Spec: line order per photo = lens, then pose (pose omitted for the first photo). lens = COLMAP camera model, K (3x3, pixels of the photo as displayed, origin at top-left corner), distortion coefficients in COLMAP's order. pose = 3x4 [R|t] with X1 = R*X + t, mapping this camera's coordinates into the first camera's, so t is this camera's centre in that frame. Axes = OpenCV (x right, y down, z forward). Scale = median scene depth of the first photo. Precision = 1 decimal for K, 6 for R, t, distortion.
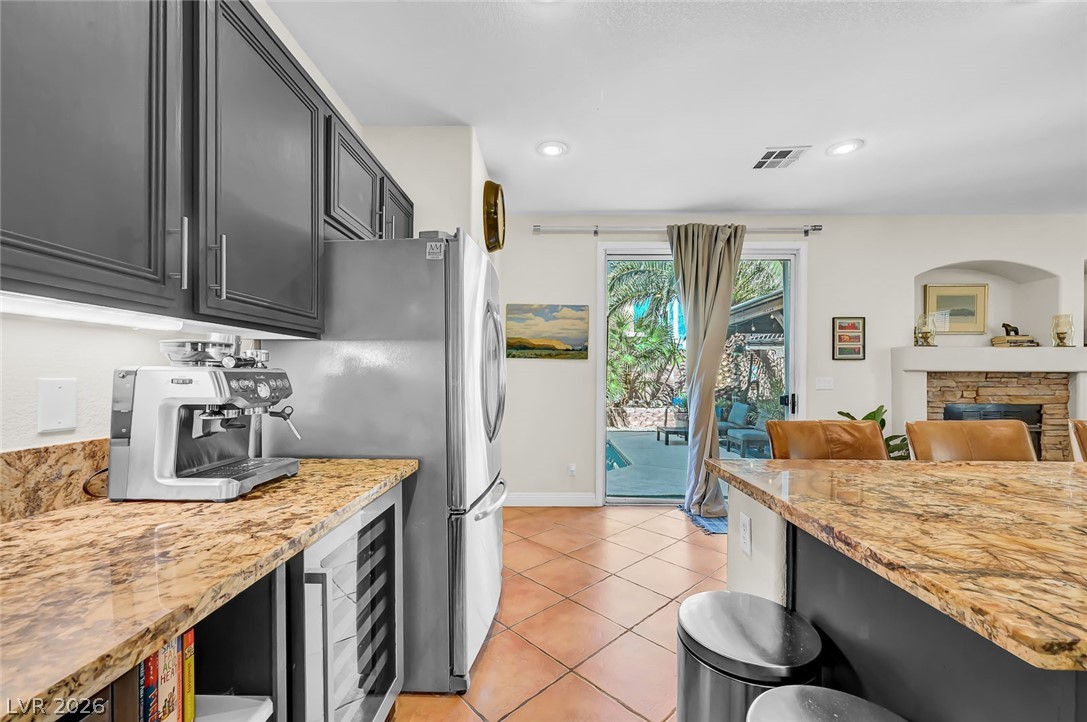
lens RADIAL K [[430.7, 0, 544.5], [0, 430.7, 377.8], [0, 0, 1]] dist [-0.000699, -0.000434]
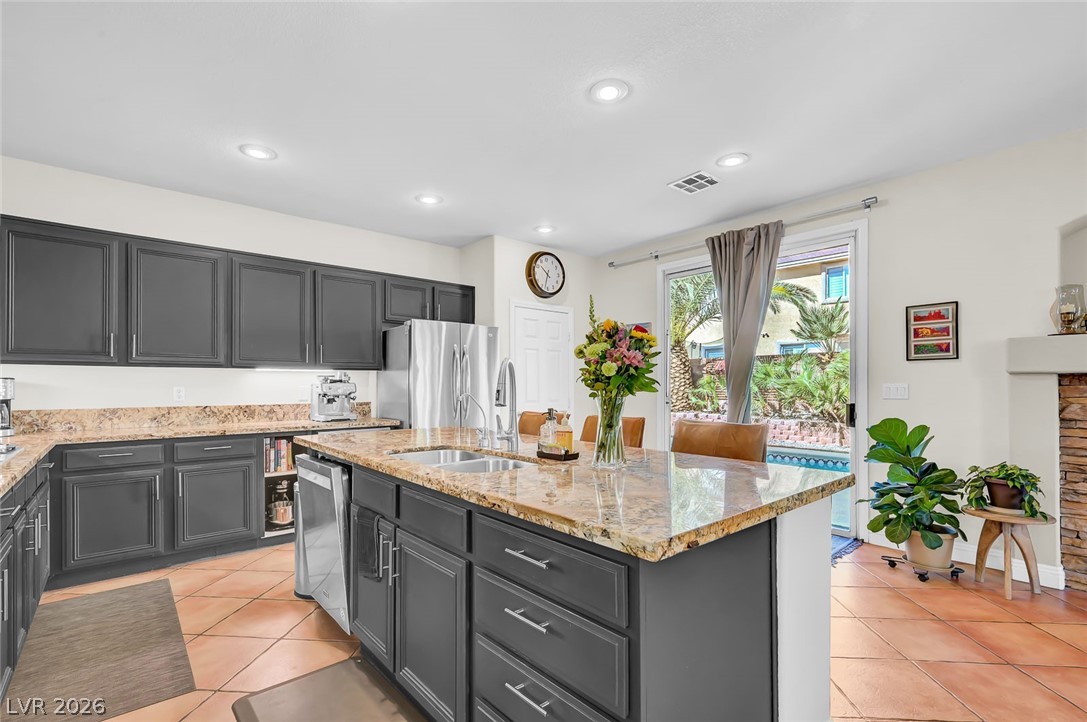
lens RADIAL K [[501.5, 0, 549.6], [0, 501.5, 383.8], [0, 0, 1]] dist [0.000877, -0.000728]
pose [[0.669366, -0.007480, -0.742895, 0.930407], [0.001966, 0.999964, -0.008298, 0.005826], [0.742931, 0.004094, 0.669356, -0.090818]]
